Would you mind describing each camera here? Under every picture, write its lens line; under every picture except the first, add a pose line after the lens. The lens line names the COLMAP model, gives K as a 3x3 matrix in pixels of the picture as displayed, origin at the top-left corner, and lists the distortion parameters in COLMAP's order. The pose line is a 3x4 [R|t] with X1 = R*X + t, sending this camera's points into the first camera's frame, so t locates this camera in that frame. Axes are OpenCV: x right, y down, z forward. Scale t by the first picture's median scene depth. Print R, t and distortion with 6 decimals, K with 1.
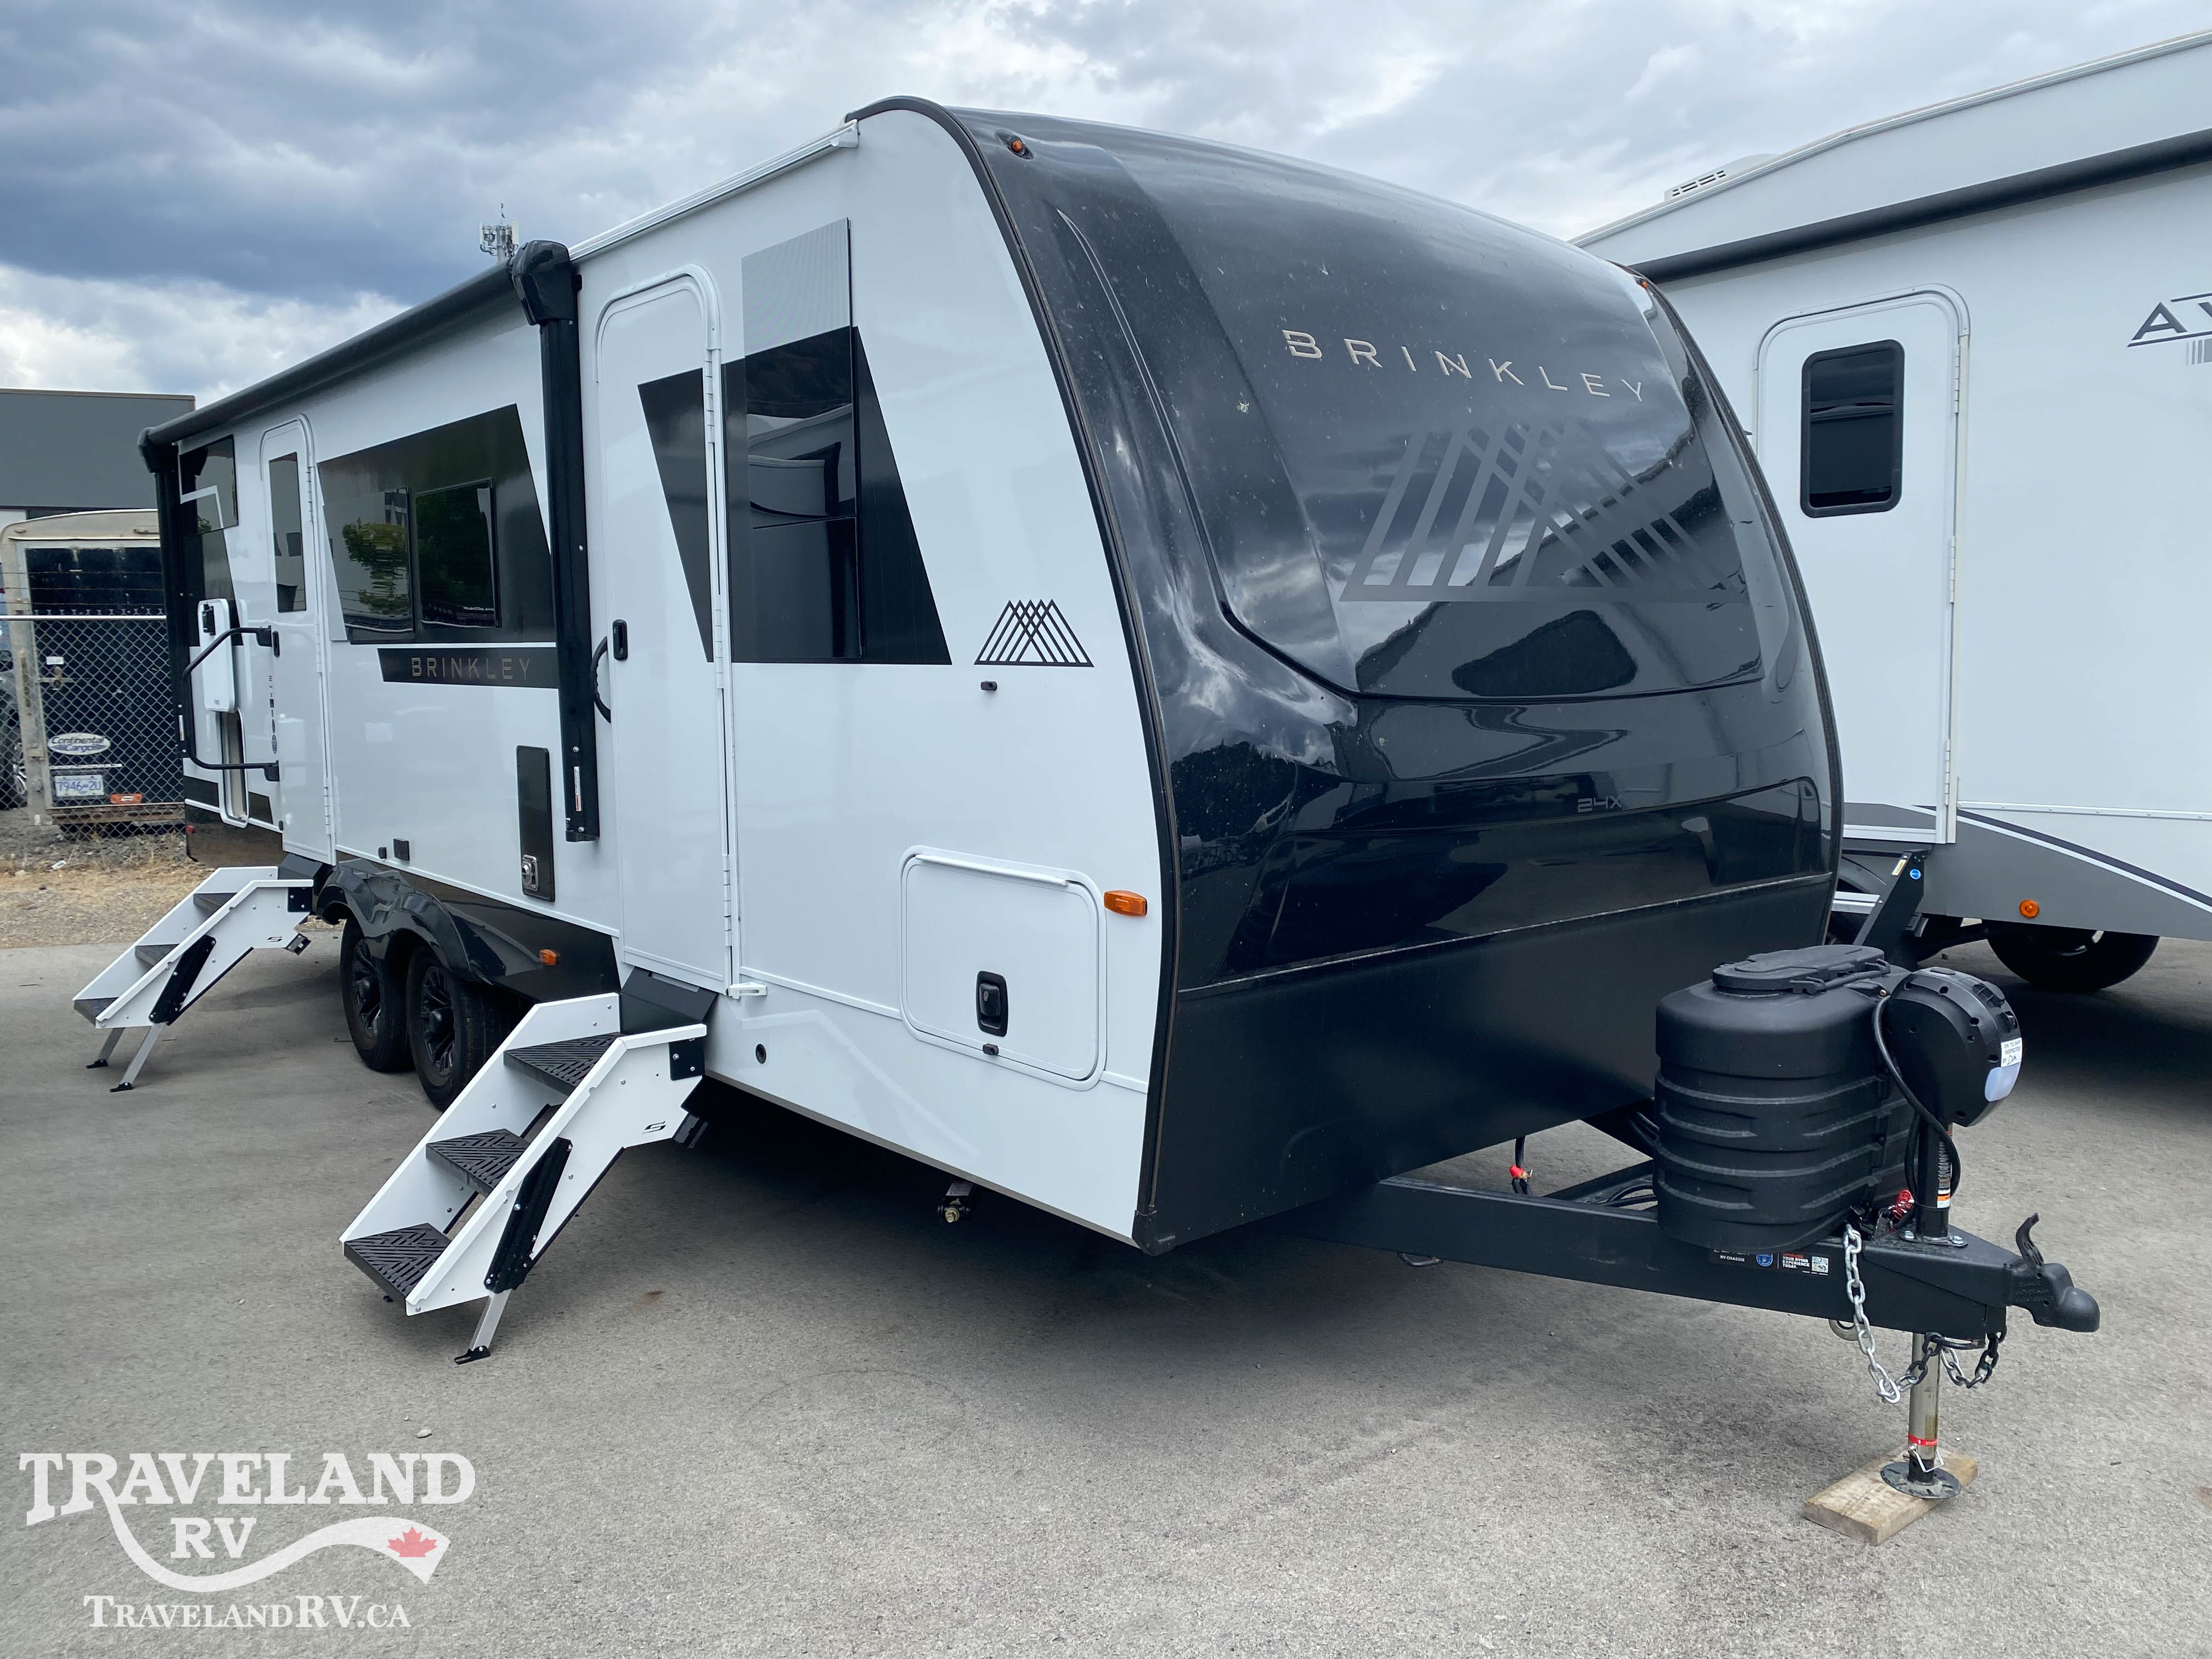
lens RADIAL K [[1738.7, 0, 1106.0], [0, 1738.7, 829.5], [0, 0, 1]] dist [0.005768, 0.000081]
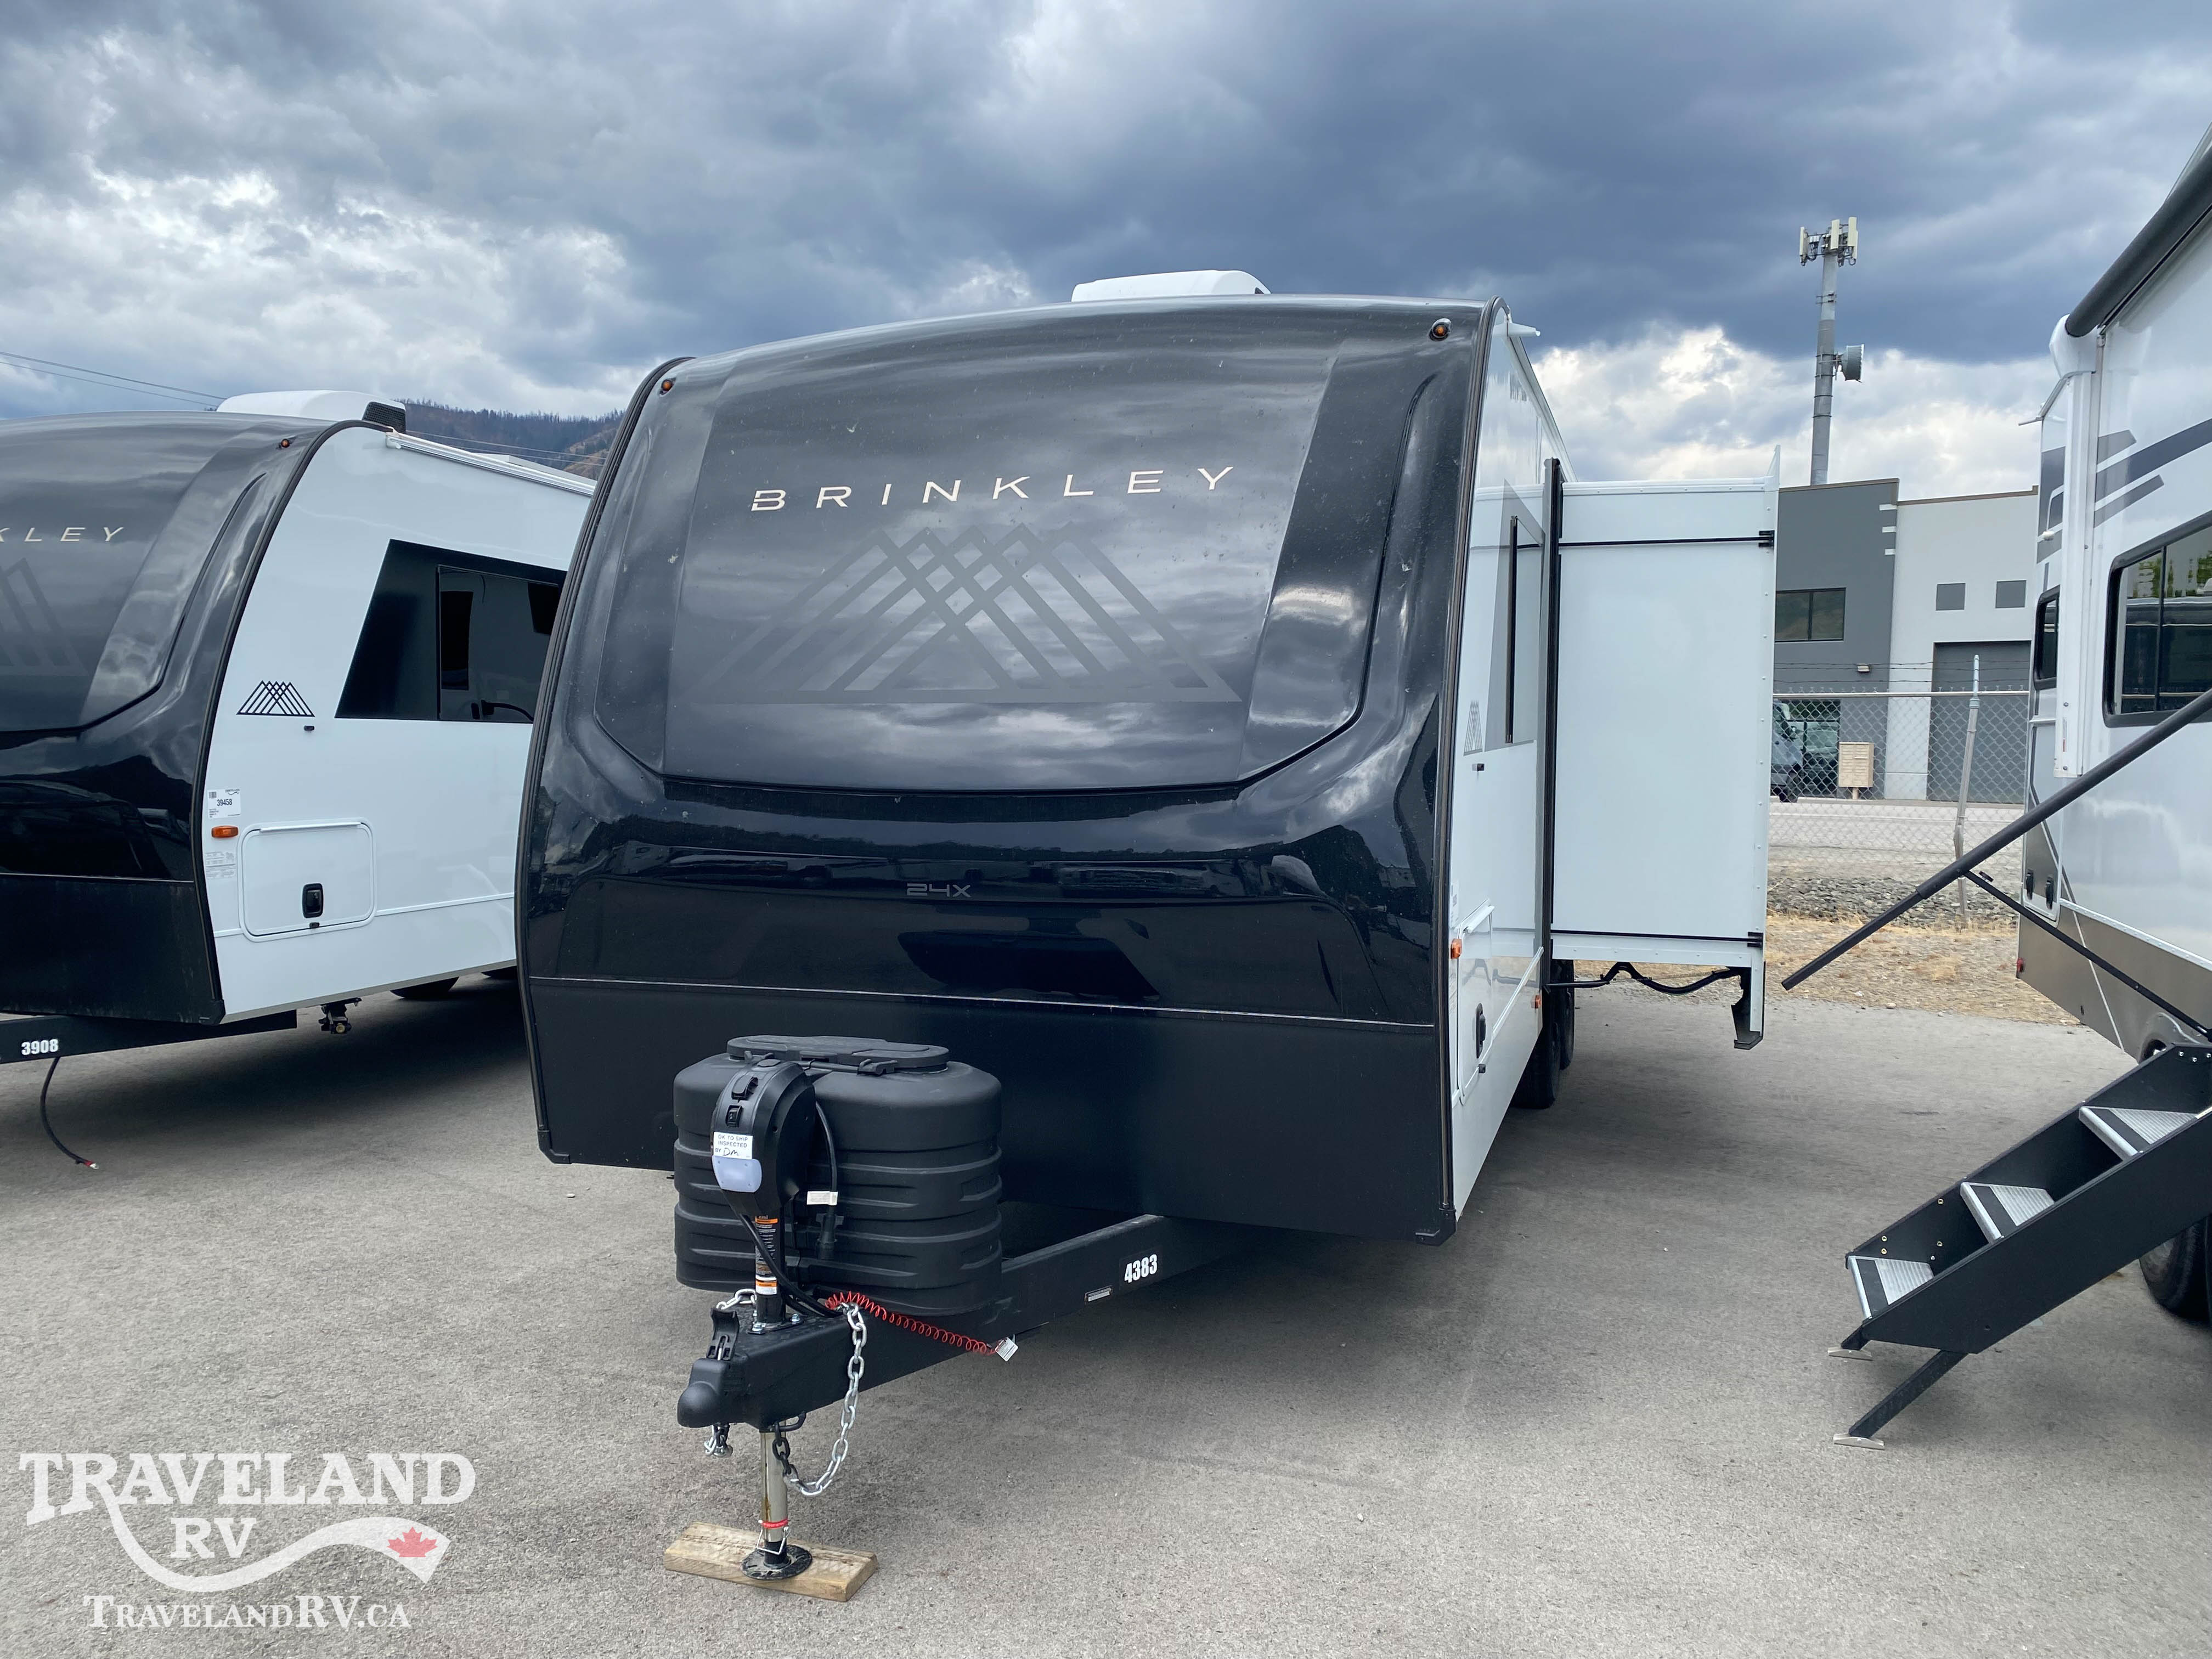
lens RADIAL K [[1738.7, 0, 1106.0], [0, 1738.7, 829.5], [0, 0, 1]] dist [0.005768, 0.000081]
pose [[0.517688, 0.067234, -0.852924, 1.293962], [-0.099081, 0.994911, 0.018289, -0.085227], [0.849813, 0.075040, 0.521715, 0.548418]]
